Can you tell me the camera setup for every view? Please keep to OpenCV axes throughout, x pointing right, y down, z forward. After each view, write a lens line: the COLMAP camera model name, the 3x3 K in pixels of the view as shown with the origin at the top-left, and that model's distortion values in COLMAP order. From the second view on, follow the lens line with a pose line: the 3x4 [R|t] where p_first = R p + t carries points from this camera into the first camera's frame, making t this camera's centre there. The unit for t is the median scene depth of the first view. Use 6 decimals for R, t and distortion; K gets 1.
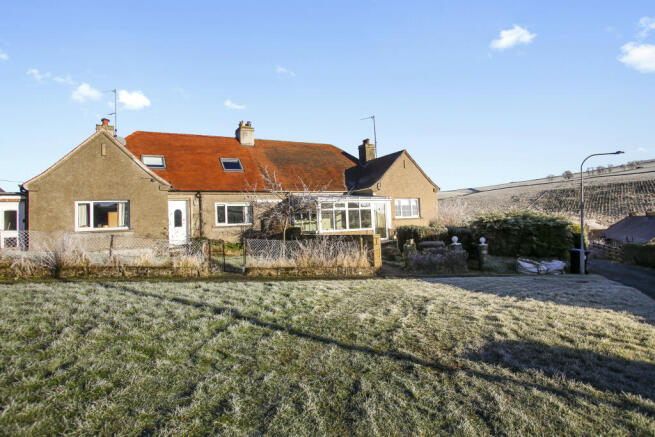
lens RADIAL K [[410.3, 0, 327.5], [0, 410.3, 218.5], [0, 0, 1]] dist [-0.001089, 0.000160]
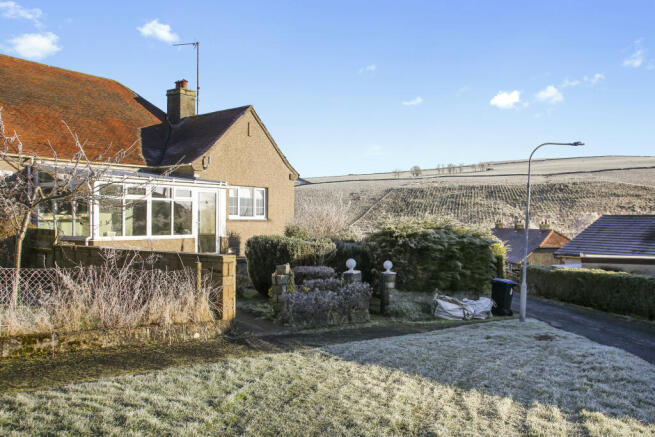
lens RADIAL K [[563.2, 0, 327.5], [0, 563.2, 218.5], [0, 0, 1]] dist [0.001938, 0.009868]
pose [[0.914293, 0.050519, 0.401891, -0.035261], [-0.054439, 0.998516, -0.001668, -0.008264], [-0.401379, -0.020354, 0.915686, 0.219541]]
